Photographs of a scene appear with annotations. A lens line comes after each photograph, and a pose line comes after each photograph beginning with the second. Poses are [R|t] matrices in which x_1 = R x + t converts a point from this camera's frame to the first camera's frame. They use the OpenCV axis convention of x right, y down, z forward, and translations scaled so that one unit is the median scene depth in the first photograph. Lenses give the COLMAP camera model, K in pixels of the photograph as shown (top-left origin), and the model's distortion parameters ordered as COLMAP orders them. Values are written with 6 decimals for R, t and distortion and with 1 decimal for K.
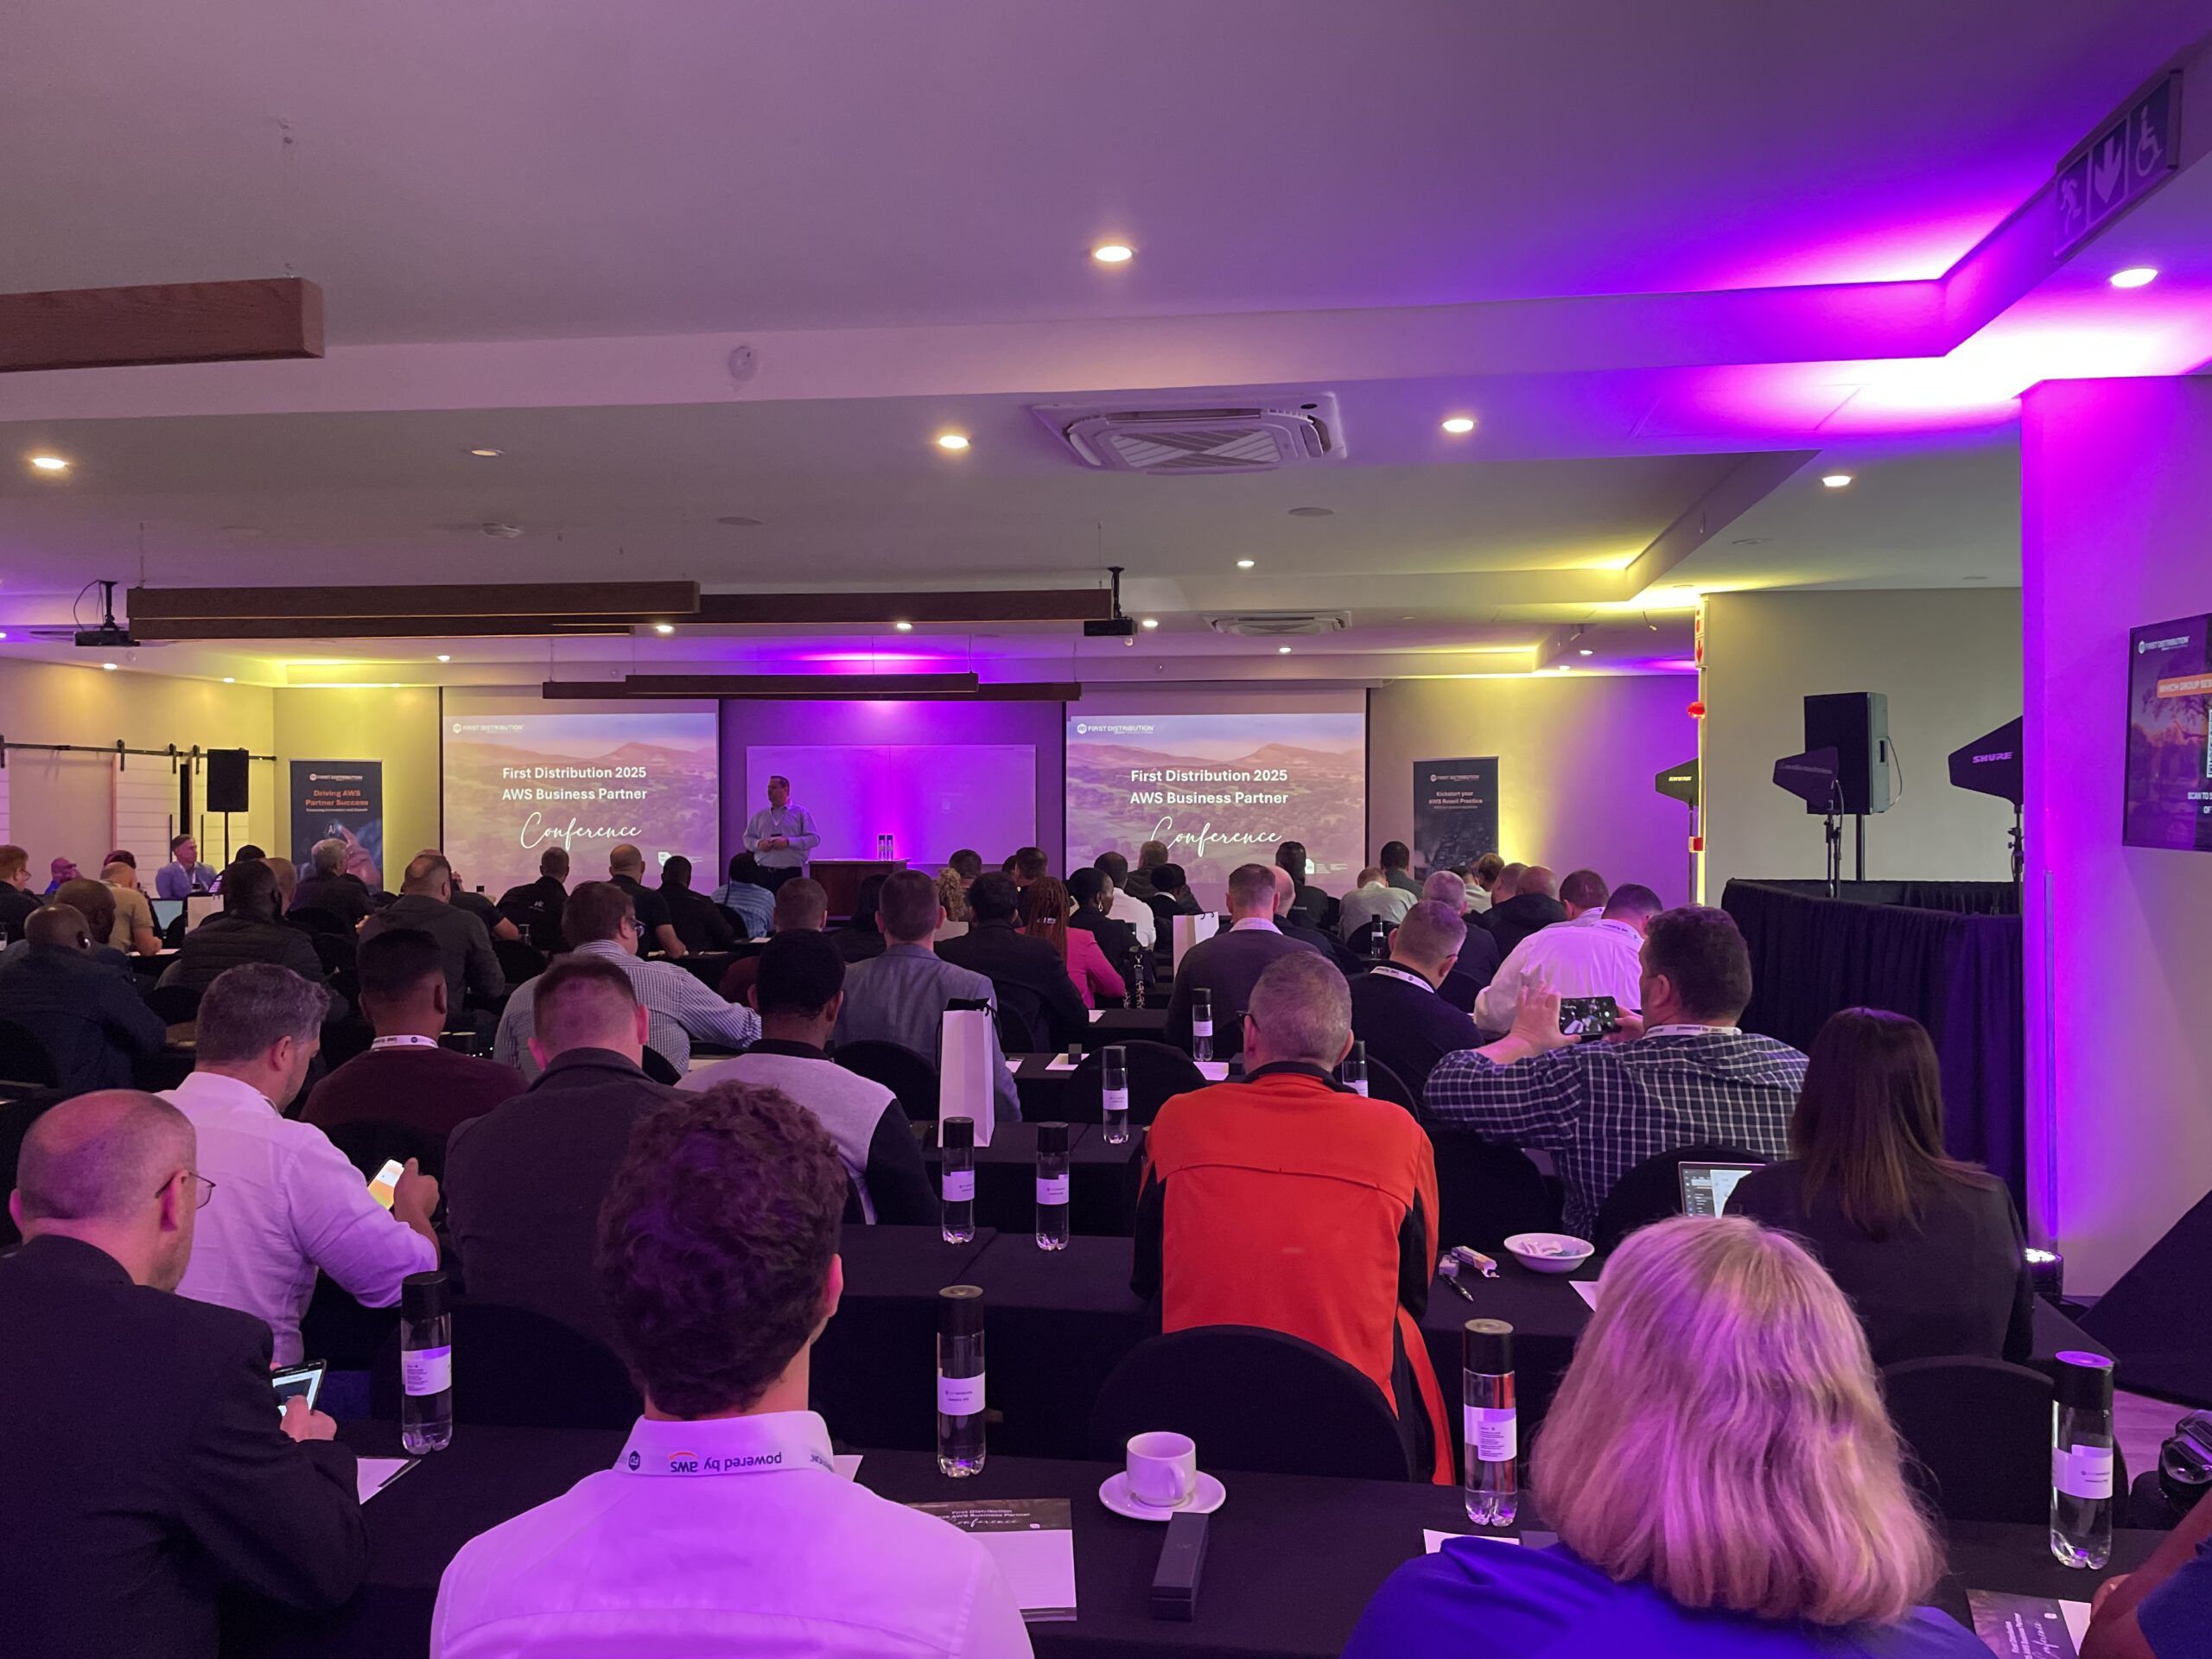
lens RADIAL K [[1672.5, 0, 1106.0], [0, 1672.5, 829.5], [0, 0, 1]] dist [0.124499, -0.154827]
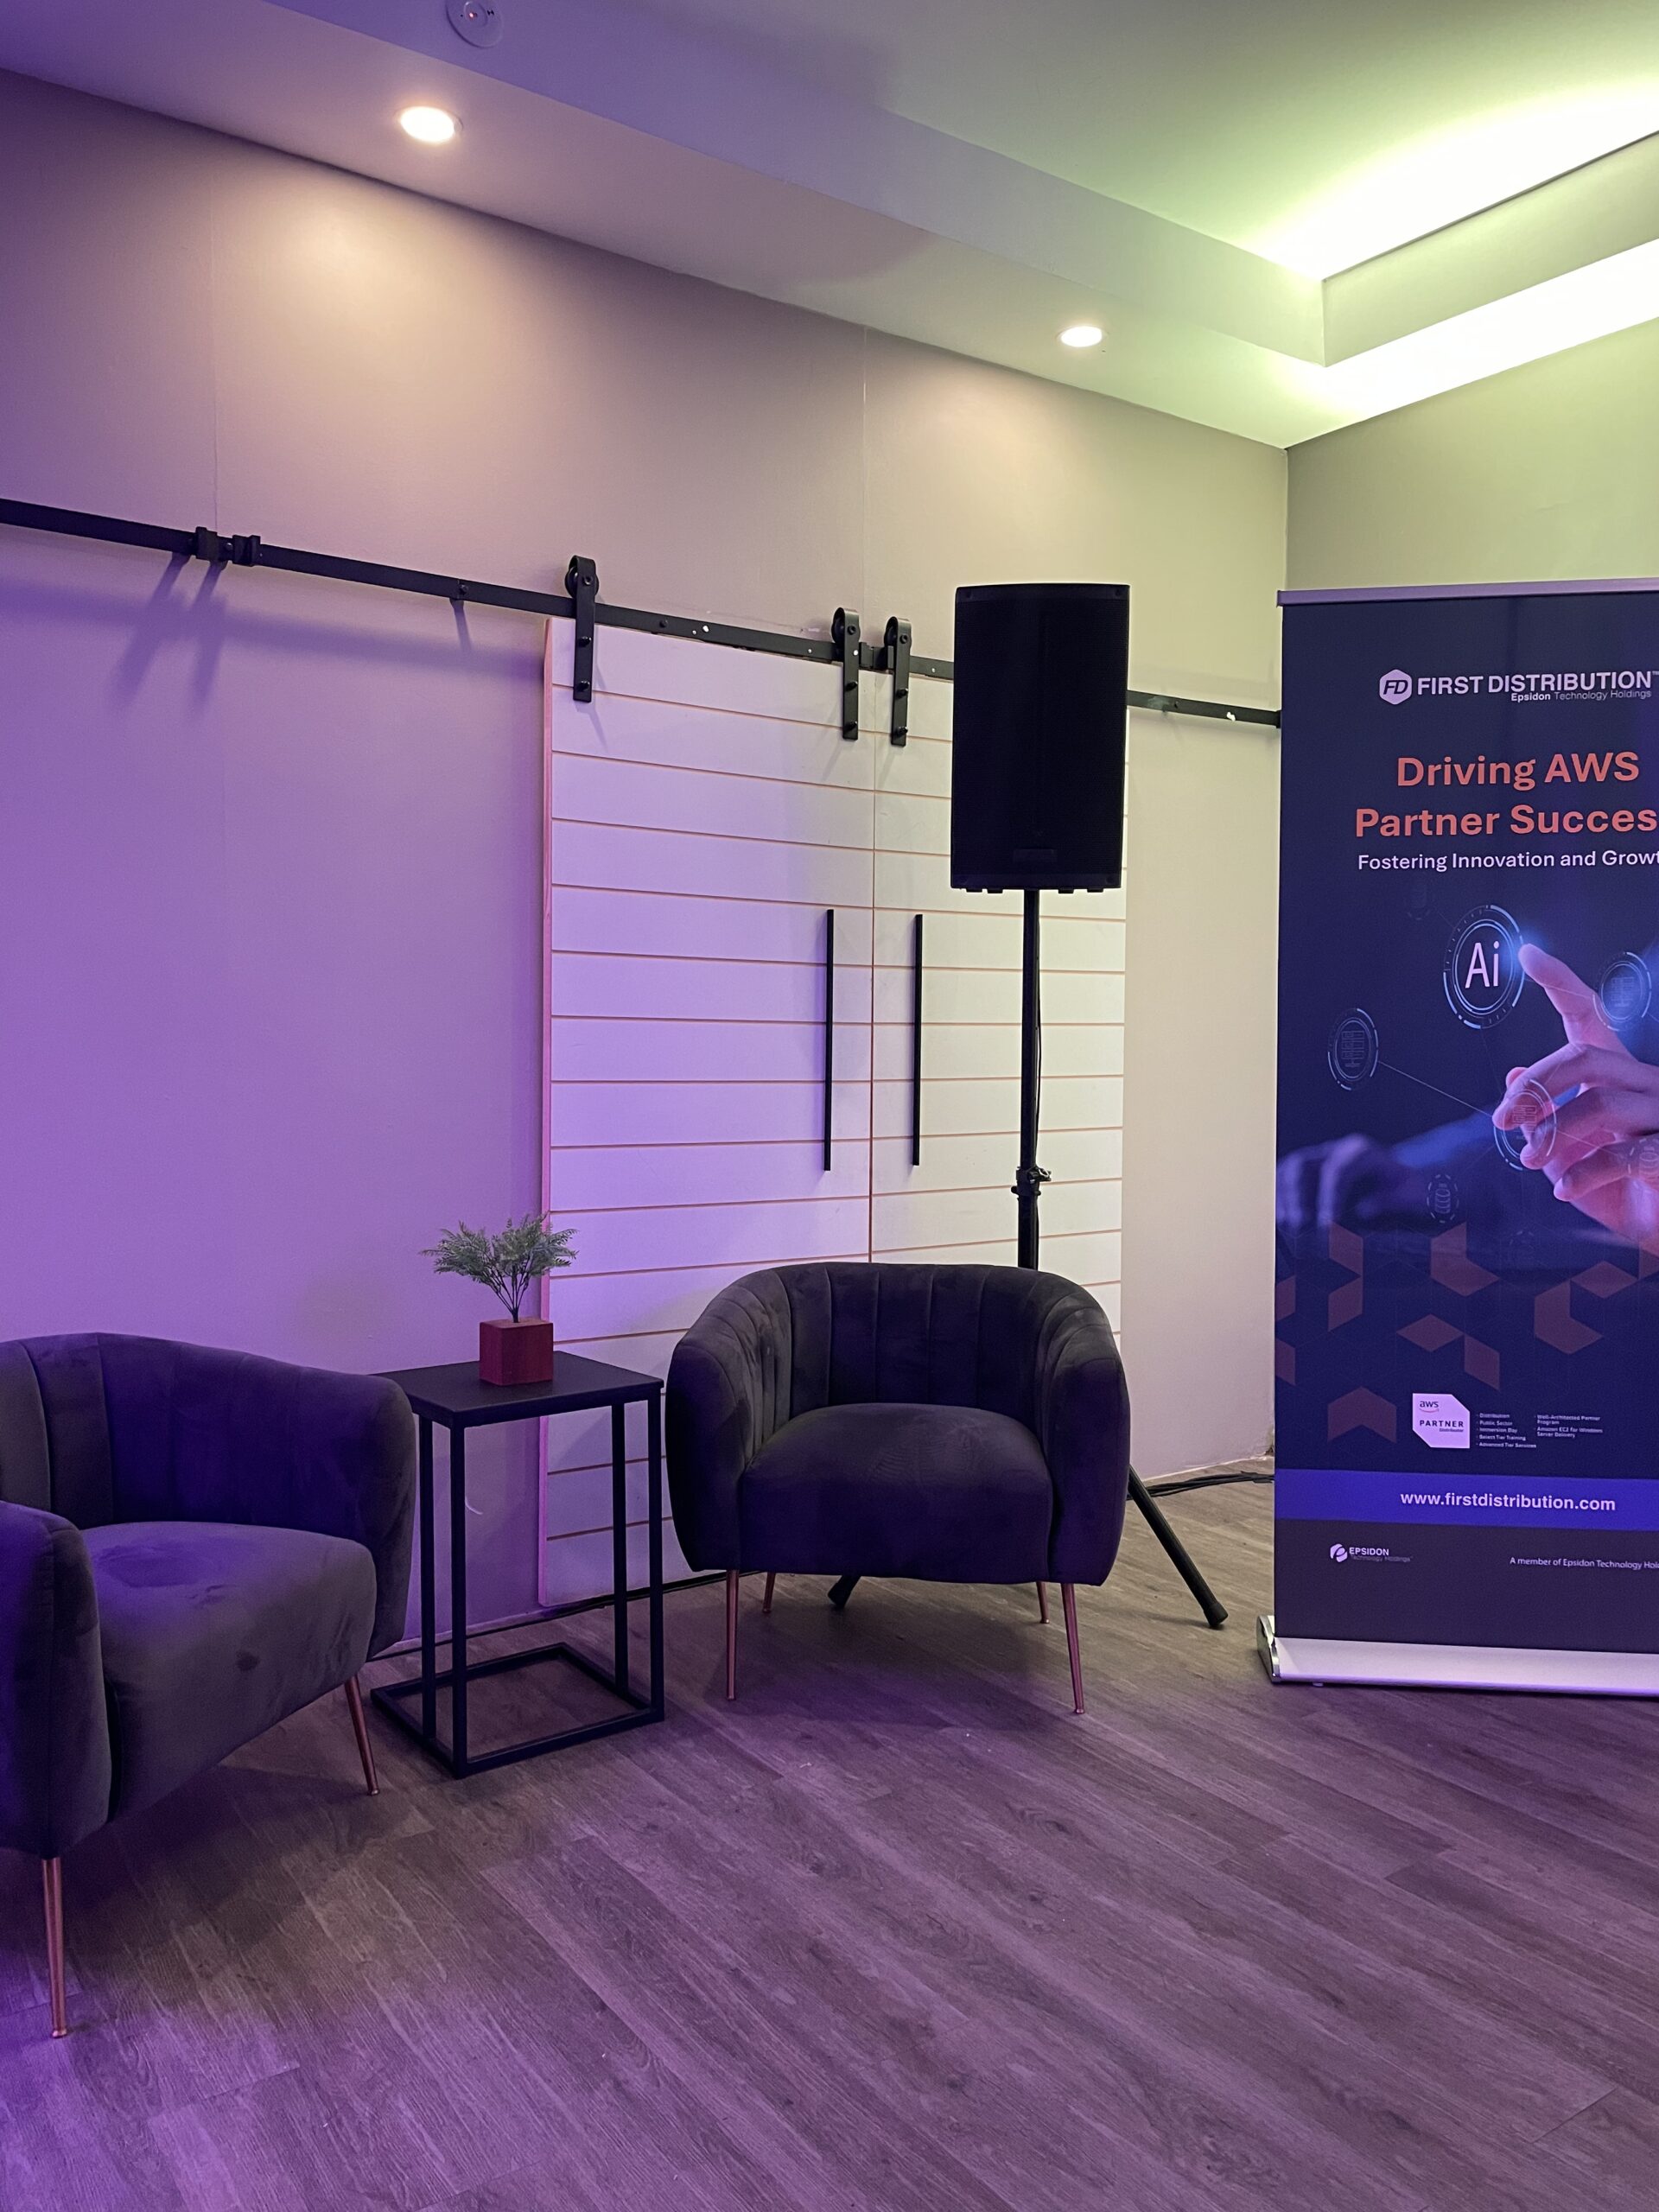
lens RADIAL K [[1698.2, 0, 829.5], [0, 1698.2, 1106.0], [0, 0, 1]] dist [0.049012, -0.000049]
pose [[0.696936, 0.034304, -0.716312, -0.372469], [-0.006592, 0.999120, 0.041434, 0.008417], [0.717103, -0.024155, 0.696549, 0.824802]]
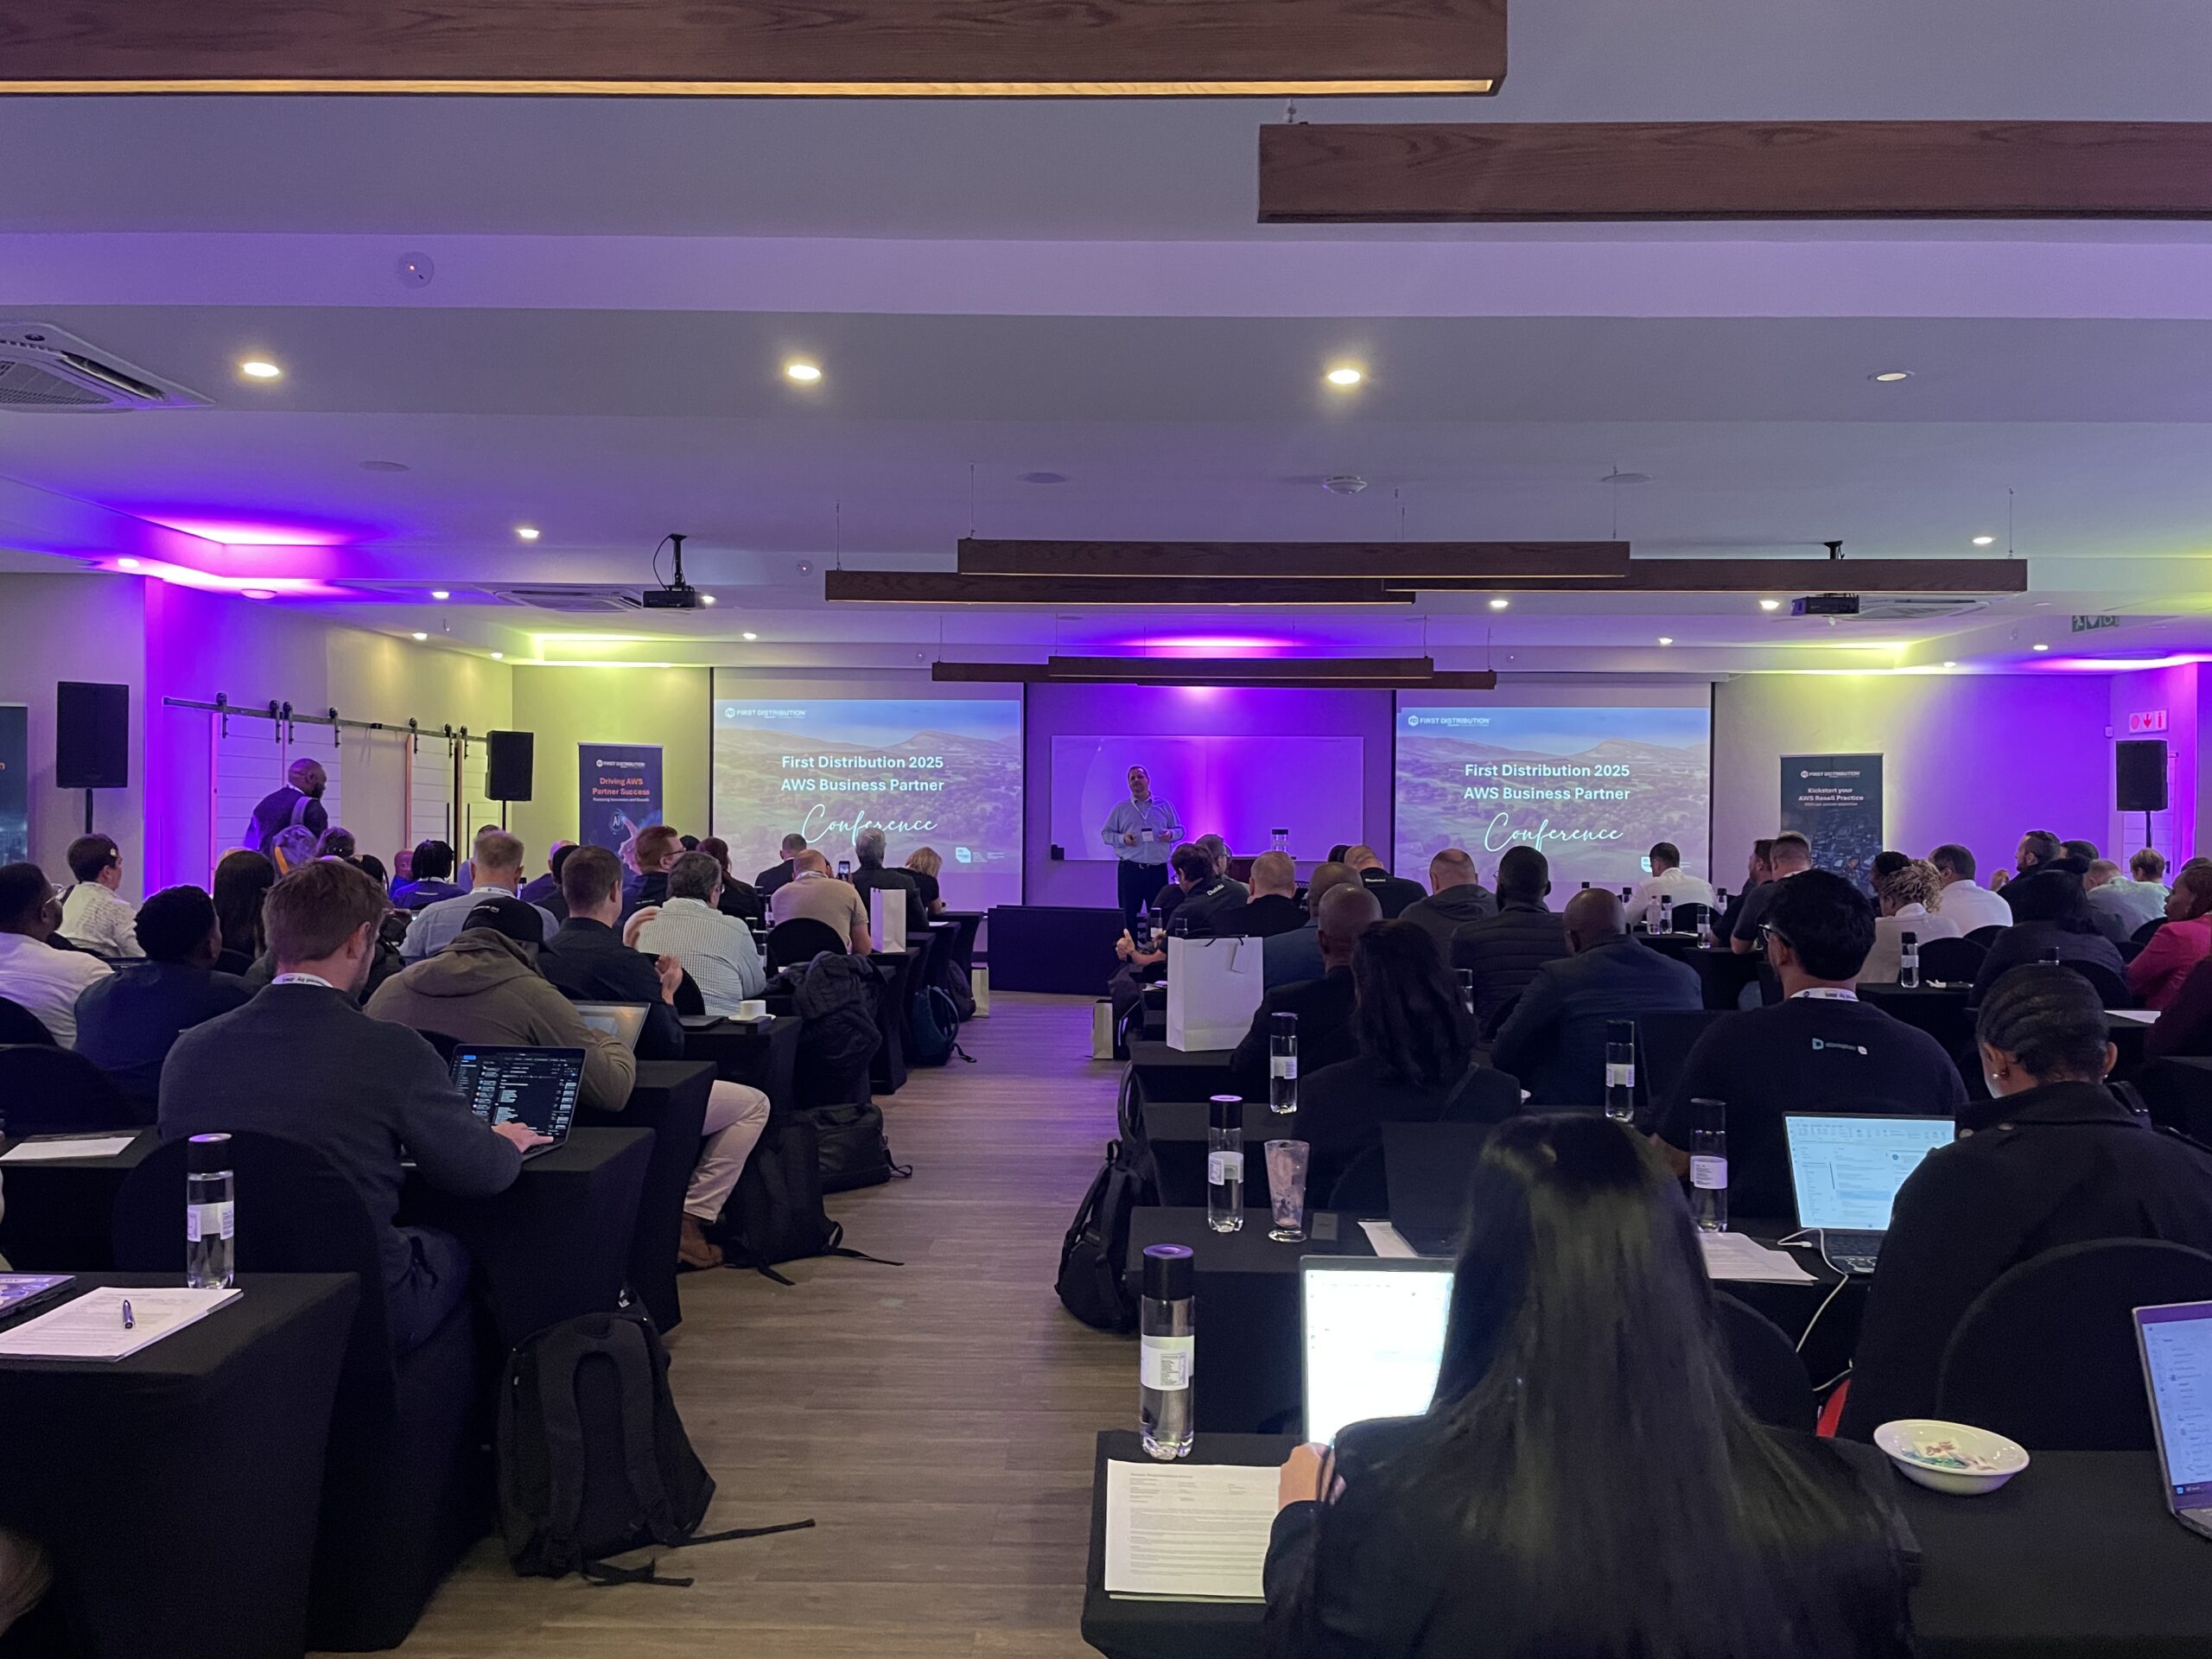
lens RADIAL K [[1672.5, 0, 1106.0], [0, 1672.5, 829.5], [0, 0, 1]] dist [0.124499, -0.154827]
pose [[0.990188, 0.005113, 0.139645, -0.324554], [-0.004647, 0.999982, -0.003667, 0.006701], [-0.139661, 0.002982, 0.990195, 0.068782]]
